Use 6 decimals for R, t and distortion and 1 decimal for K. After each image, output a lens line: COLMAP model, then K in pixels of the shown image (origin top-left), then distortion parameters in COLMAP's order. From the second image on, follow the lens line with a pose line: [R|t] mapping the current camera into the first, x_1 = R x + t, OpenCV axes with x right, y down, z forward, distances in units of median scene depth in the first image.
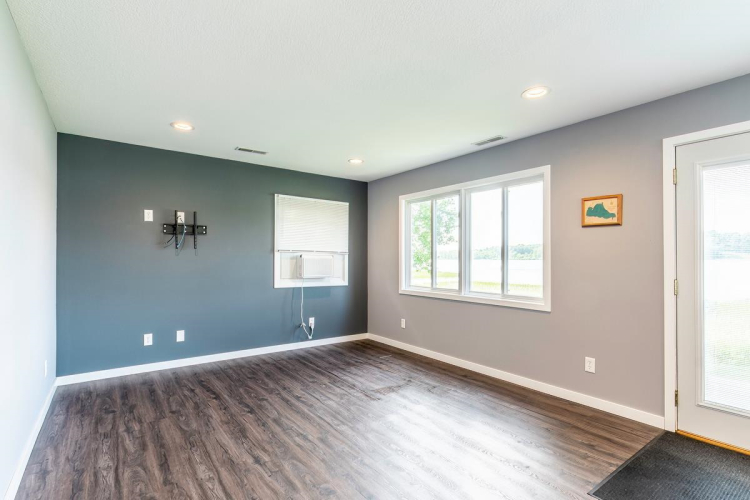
lens RADIAL K [[363.7, 0, 367.7], [0, 363.7, 252.8], [0, 0, 1]] dist [-0.002159, 0.001320]
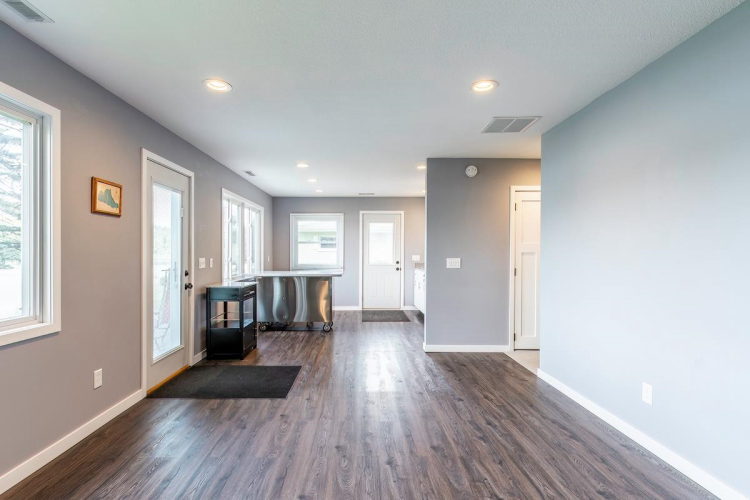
lens RADIAL K [[363.7, 0, 371.5], [0, 363.7, 253.0], [0, 0, 1]] dist [-0.002159, 0.001320]
pose [[-0.830530, -0.004929, 0.556952, -0.292351], [-0.013771, 0.999837, -0.011687, 0.015691], [-0.556804, -0.017377, -0.830462, 1.048225]]
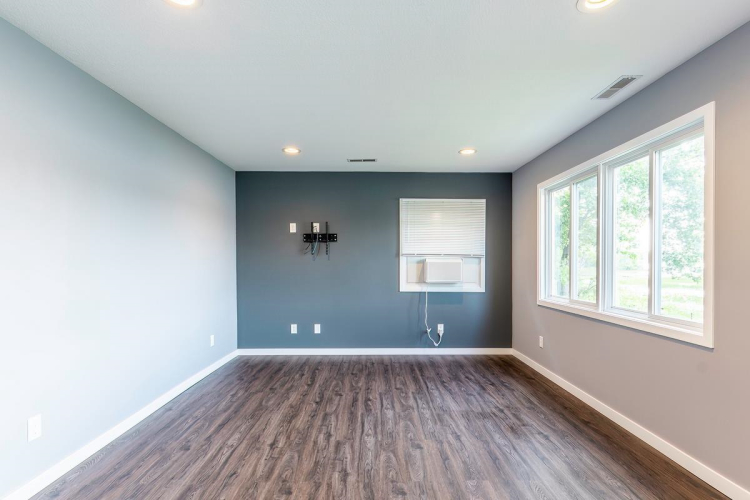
lens RADIAL K [[363.7, 0, 374.7], [0, 363.7, 264.0], [0, 0, 1]] dist [-0.002159, 0.001320]
pose [[0.812614, -0.003237, -0.582793, 0.338917], [0.013640, 0.999816, 0.013465, 0.006679], [0.582642, -0.018891, 0.812509, 0.164072]]
